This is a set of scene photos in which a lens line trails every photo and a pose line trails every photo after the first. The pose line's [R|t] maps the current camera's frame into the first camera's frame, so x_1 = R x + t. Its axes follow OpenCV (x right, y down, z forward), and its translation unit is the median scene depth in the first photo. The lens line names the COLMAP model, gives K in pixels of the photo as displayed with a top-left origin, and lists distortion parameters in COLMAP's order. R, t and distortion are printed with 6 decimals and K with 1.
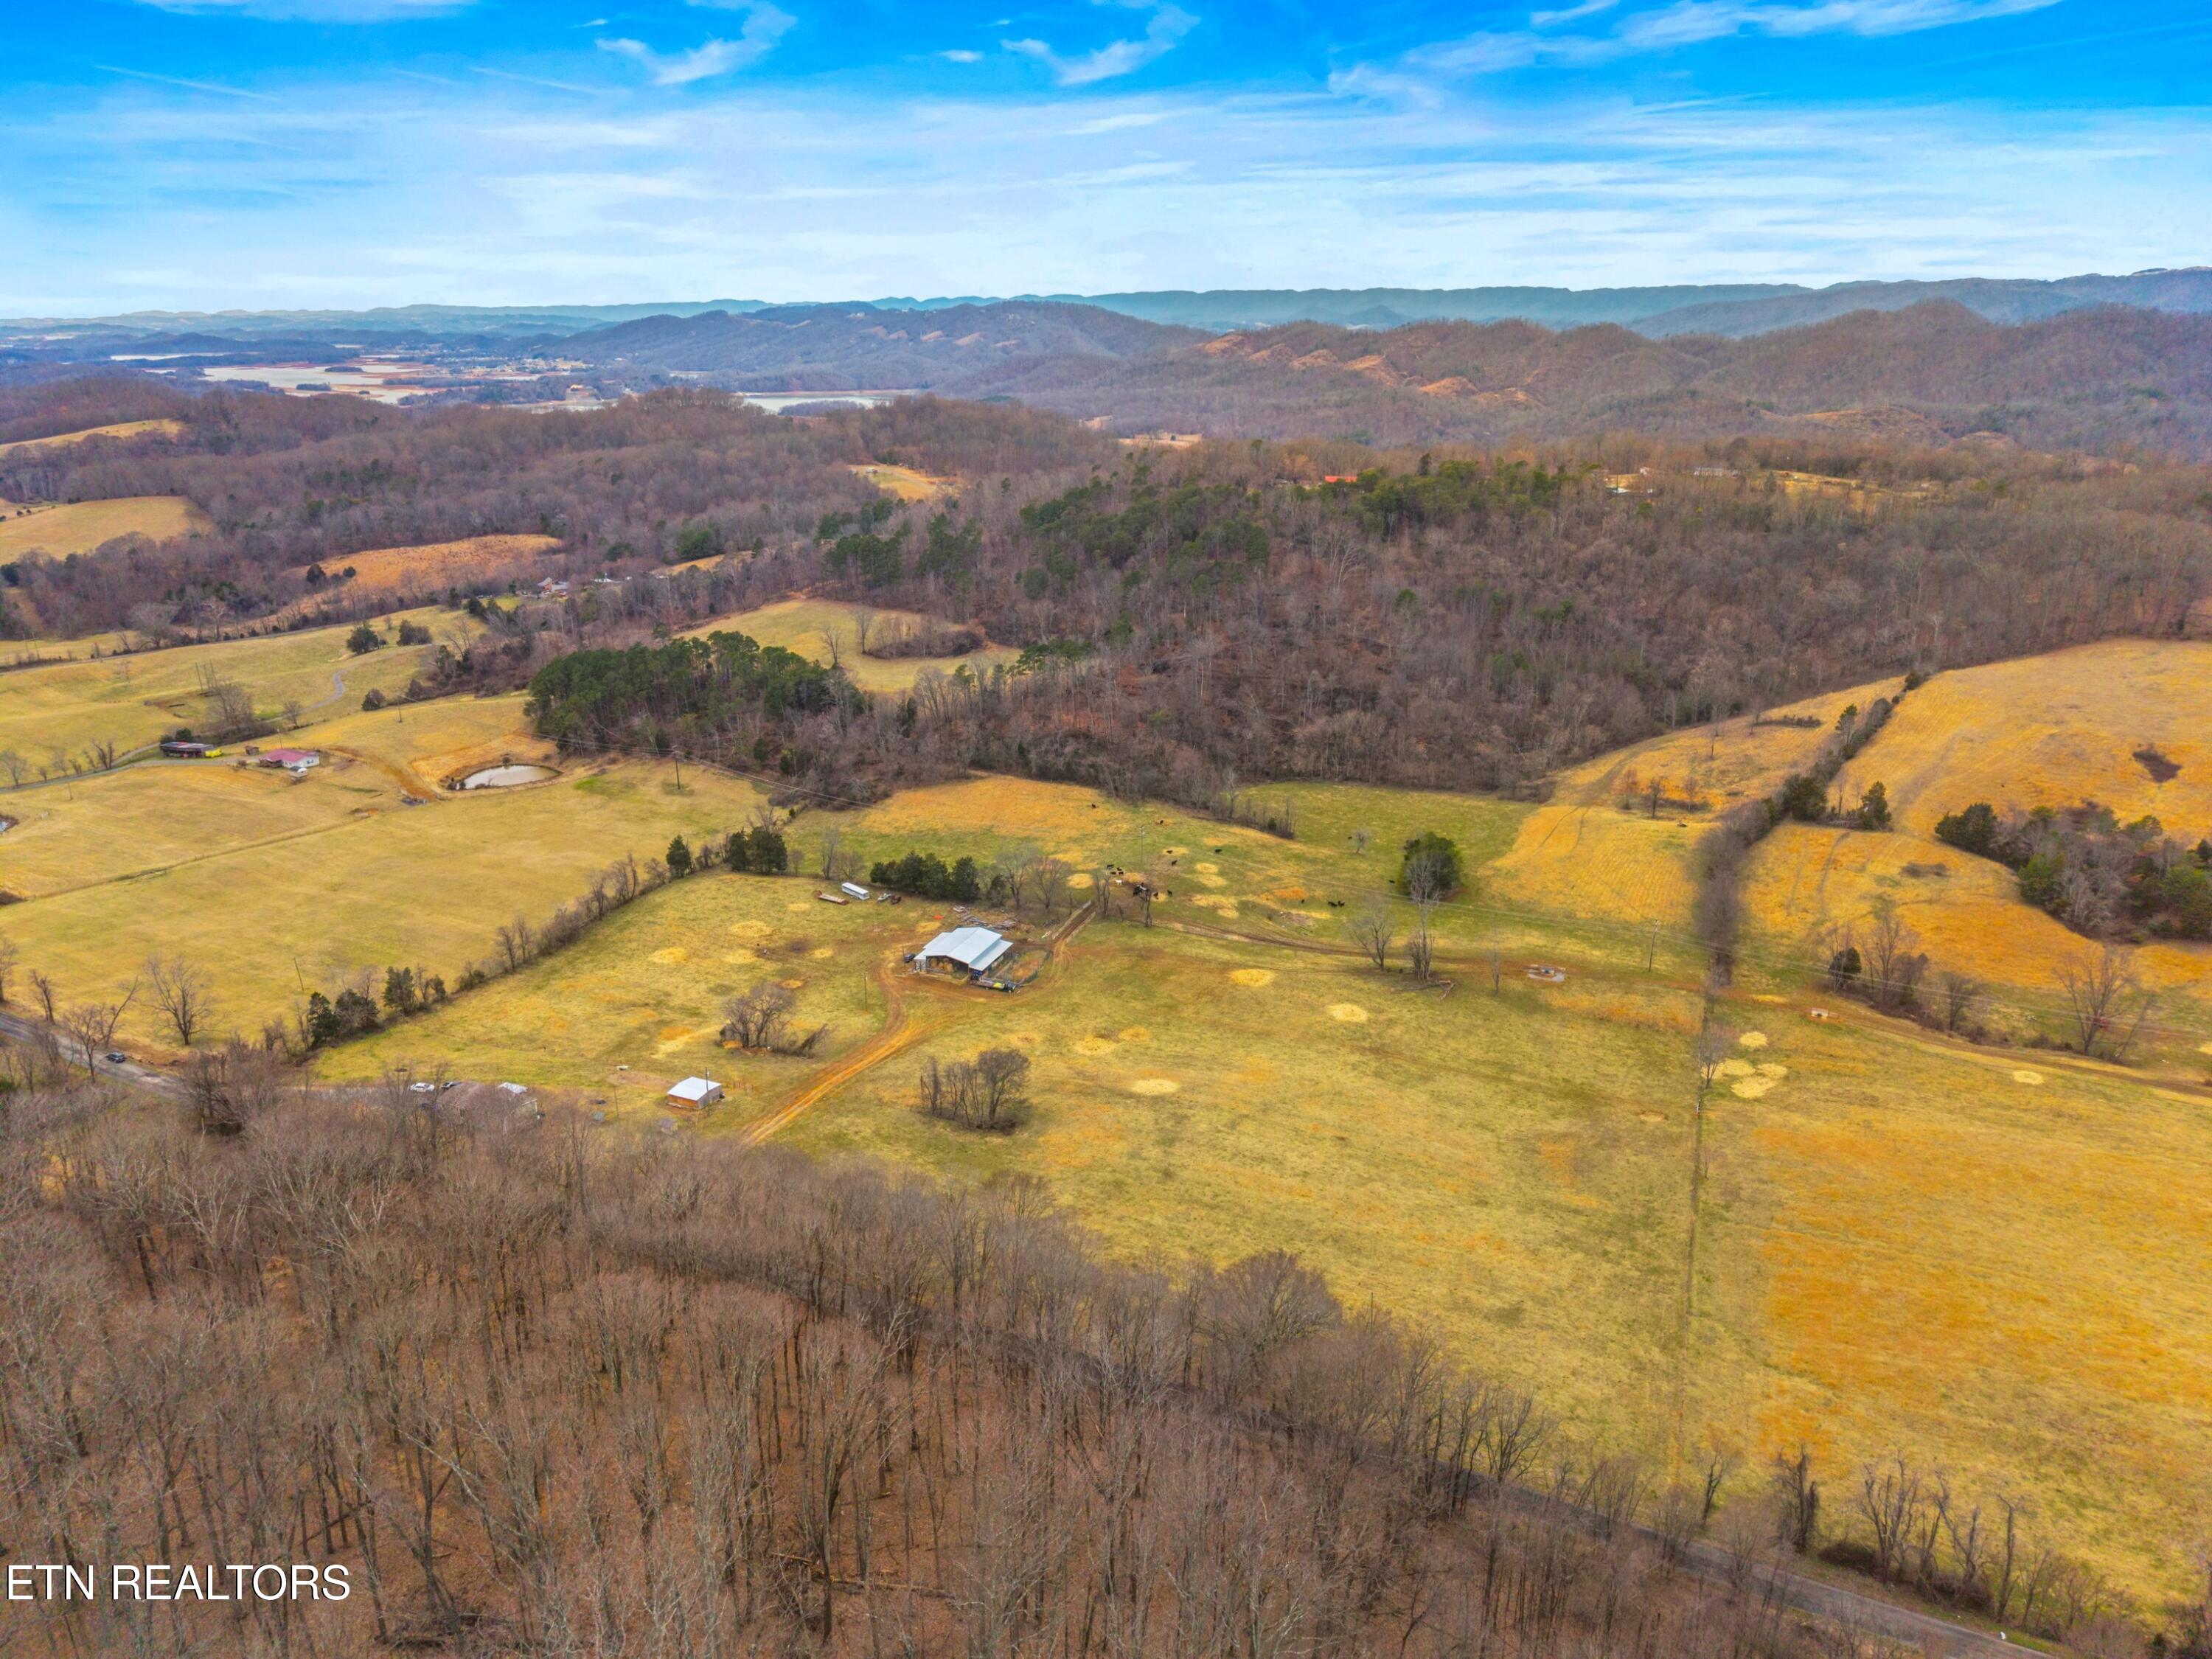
lens RADIAL K [[1472.6, 0, 1125.1], [0, 1472.6, 836.9], [0, 0, 1]] dist [0.020601, -0.008771]
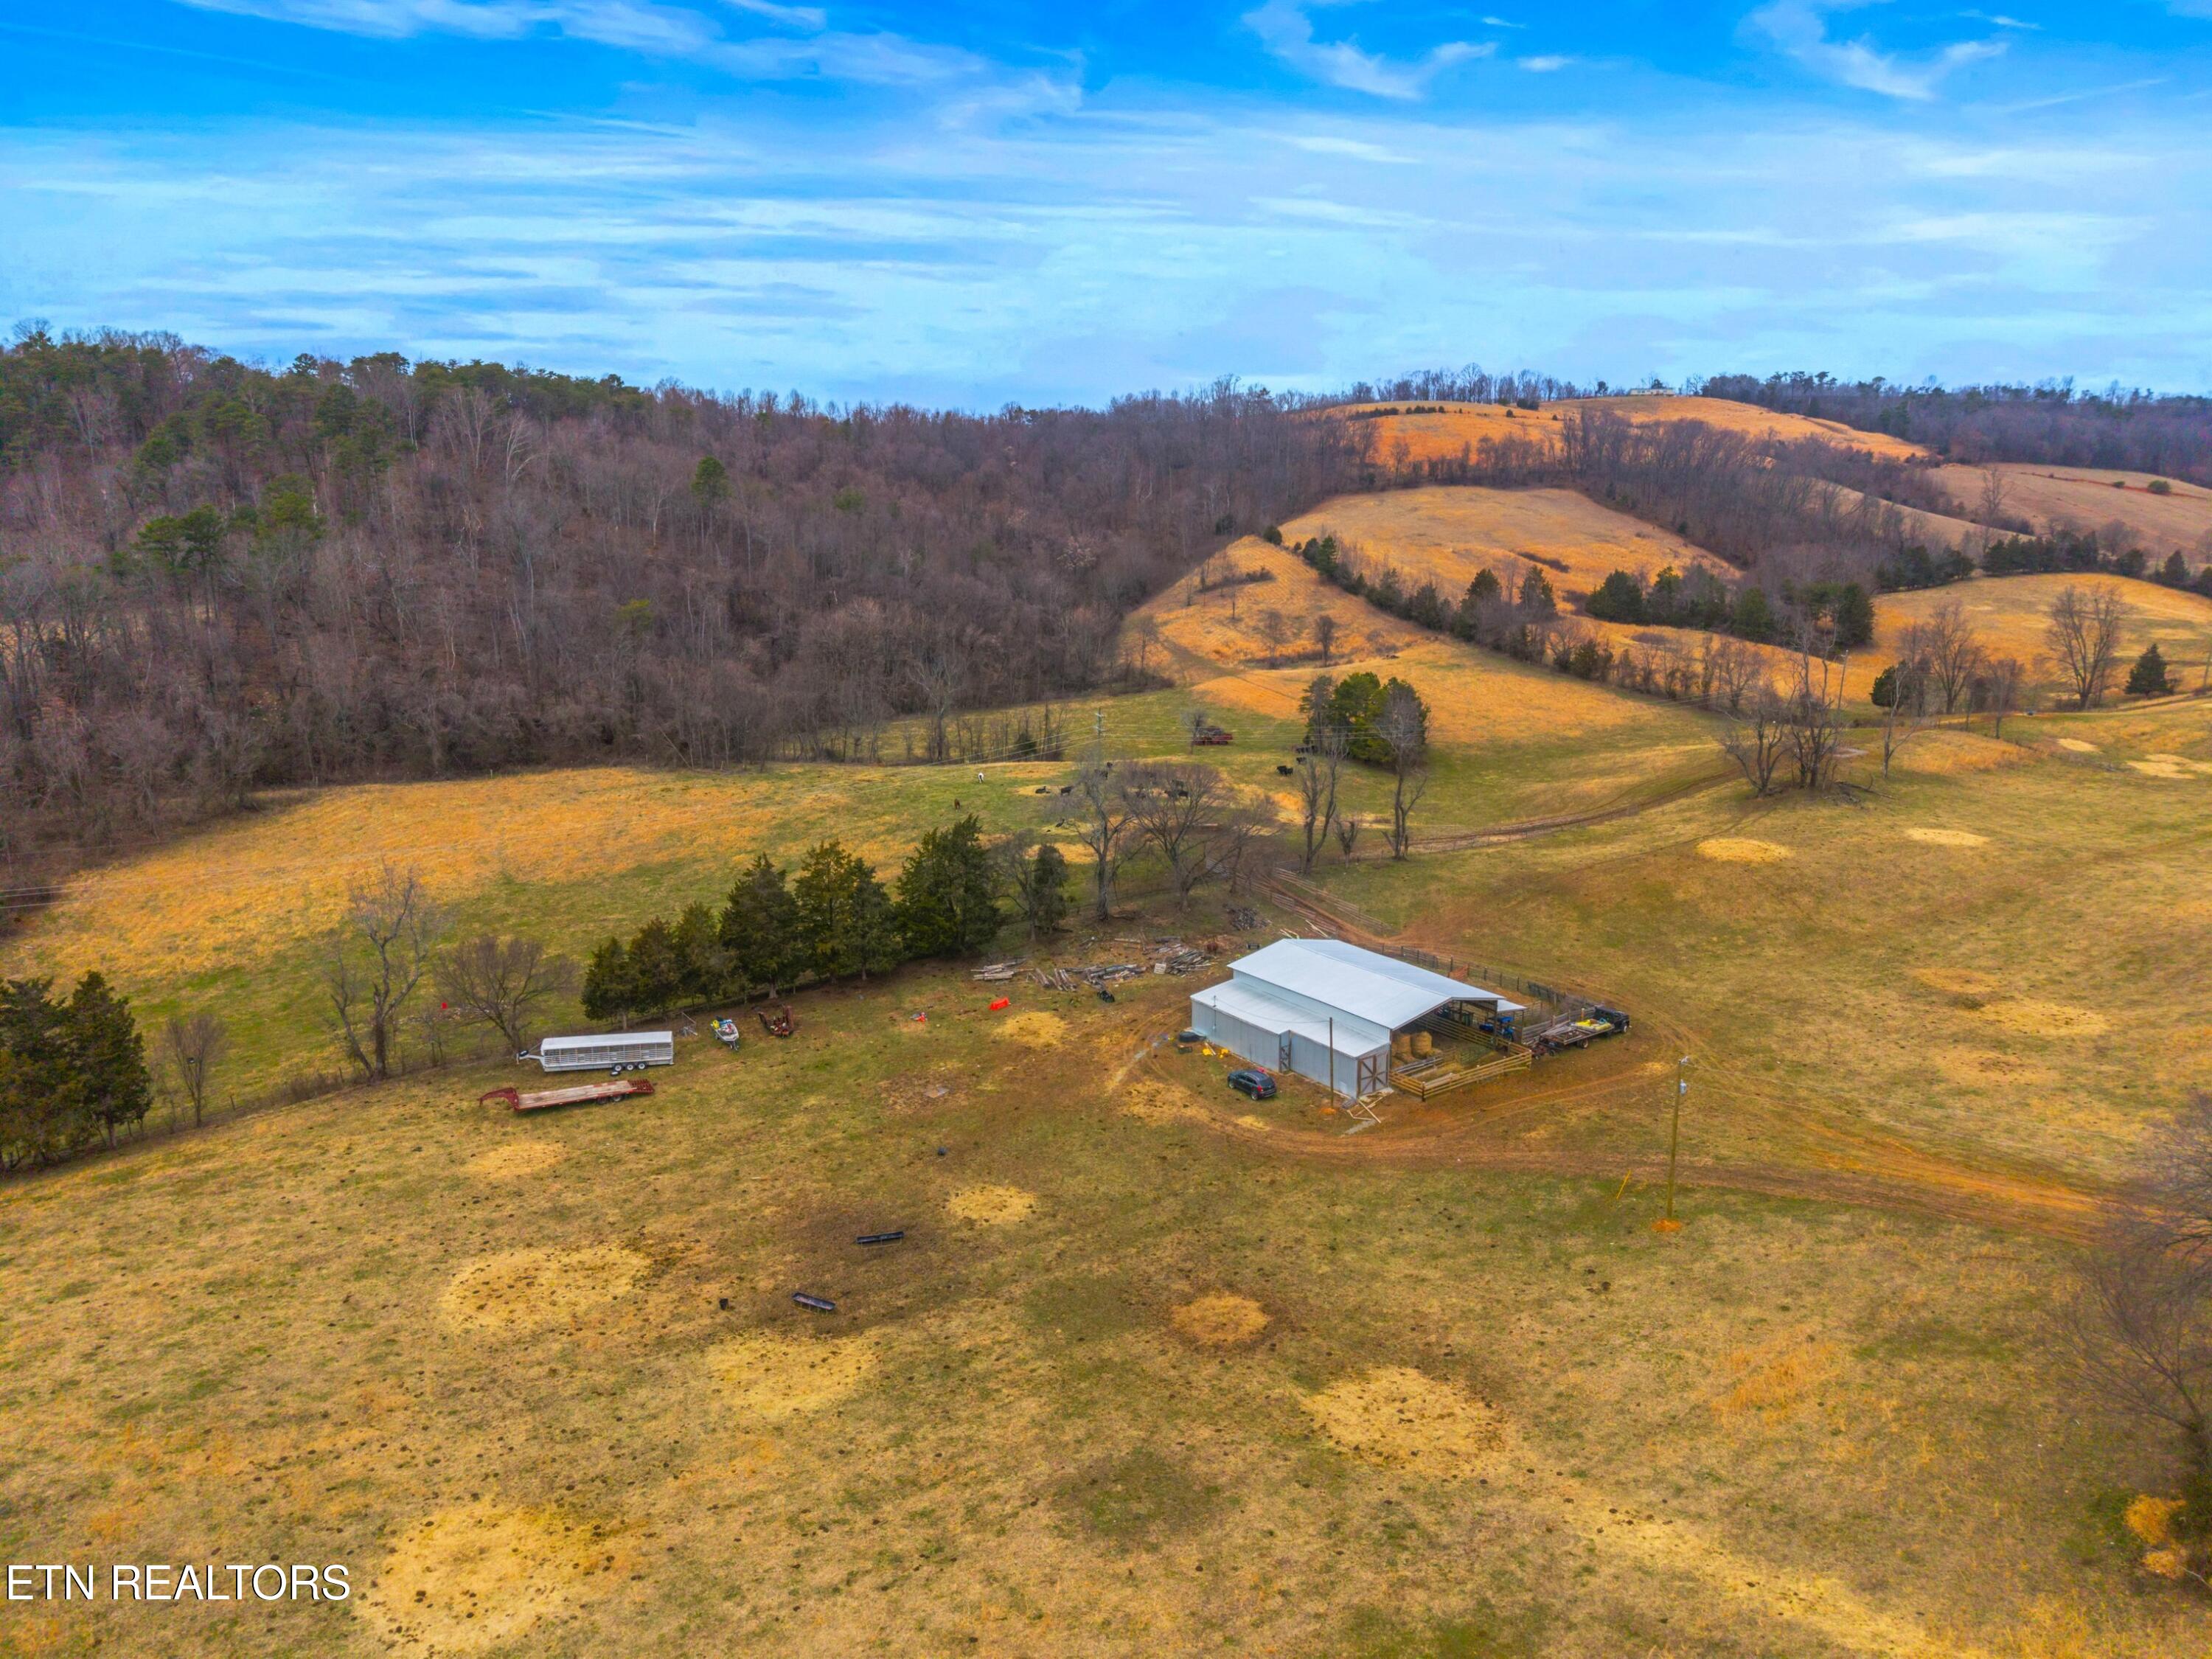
lens RADIAL K [[1472.6, 0, 1125.1], [0, 1472.6, 836.9], [0, 0, 1]] dist [0.020601, -0.008771]
pose [[0.536811, -0.186556, 0.822819, -0.283921], [0.283400, 0.958454, 0.032416, 0.013808], [-0.794681, 0.215785, 0.567378, 0.614459]]
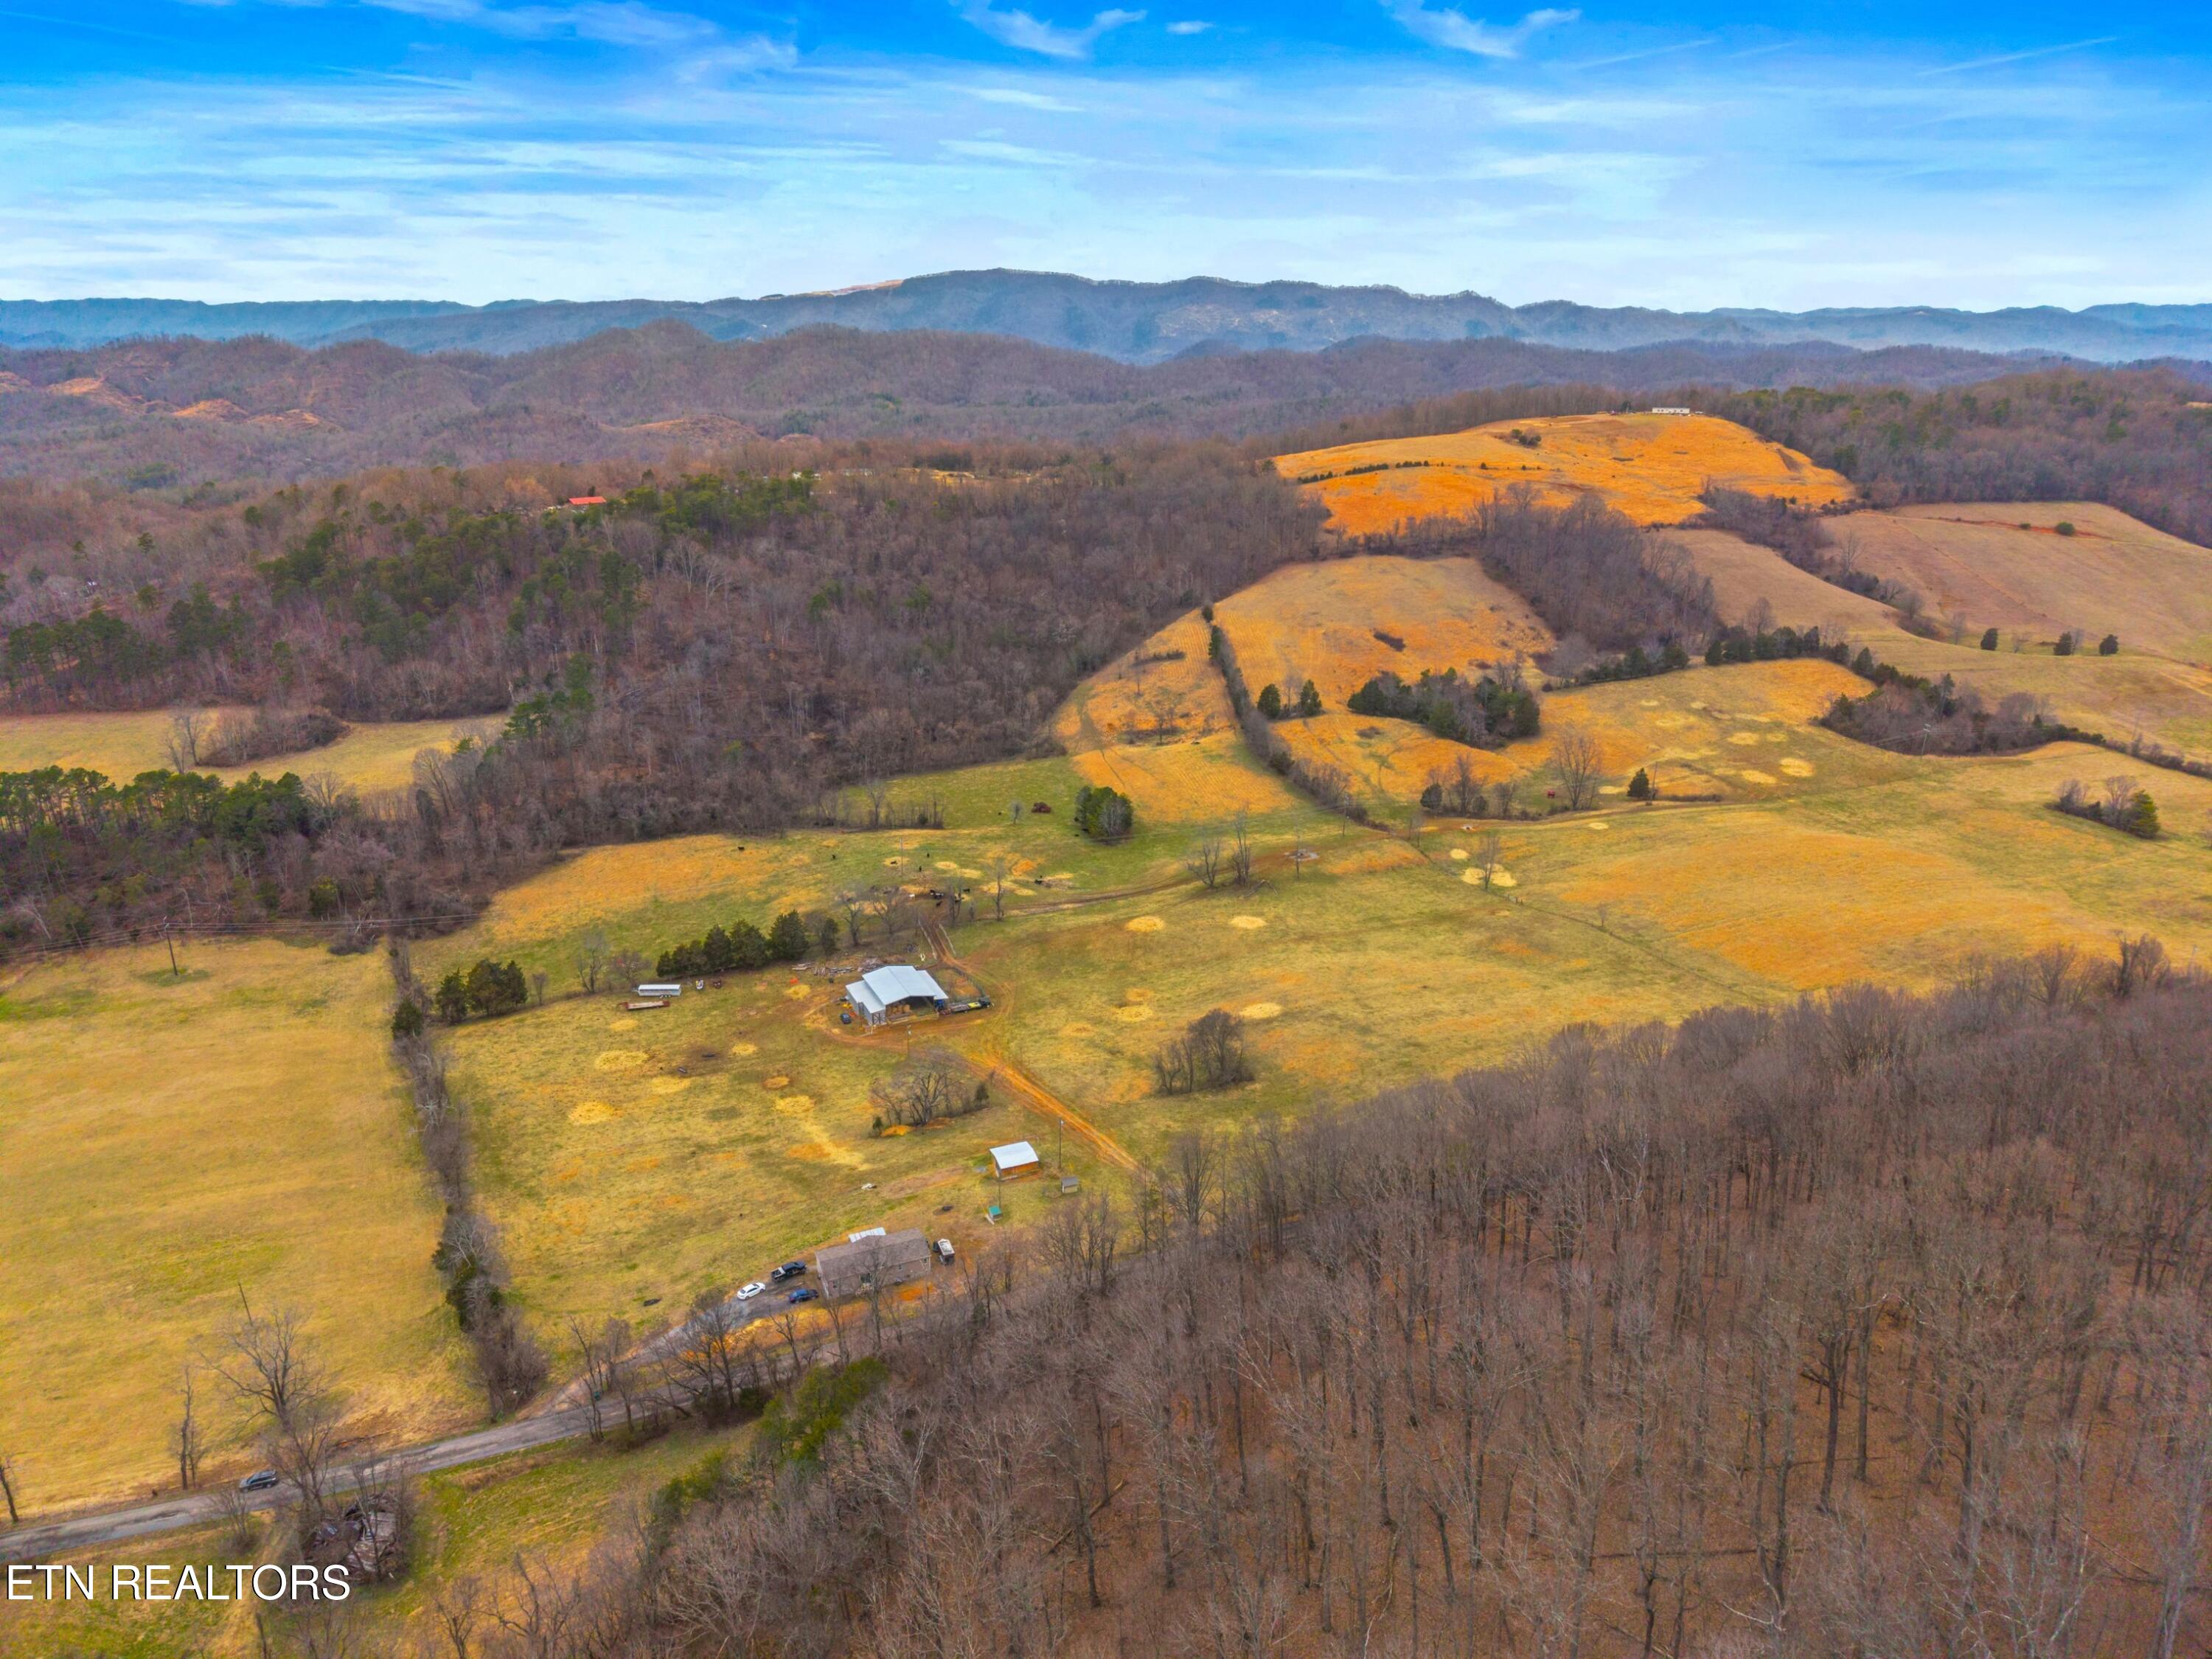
lens RADIAL K [[1479.7, 0, 1126.6], [0, 1479.7, 833.3], [0, 0, 1]] dist [0.035834, -0.027851]
pose [[0.685203, -0.234975, 0.689408, -0.462924], [0.245118, 0.965713, 0.085527, -0.047459], [-0.685867, 0.110383, 0.719306, 0.147036]]
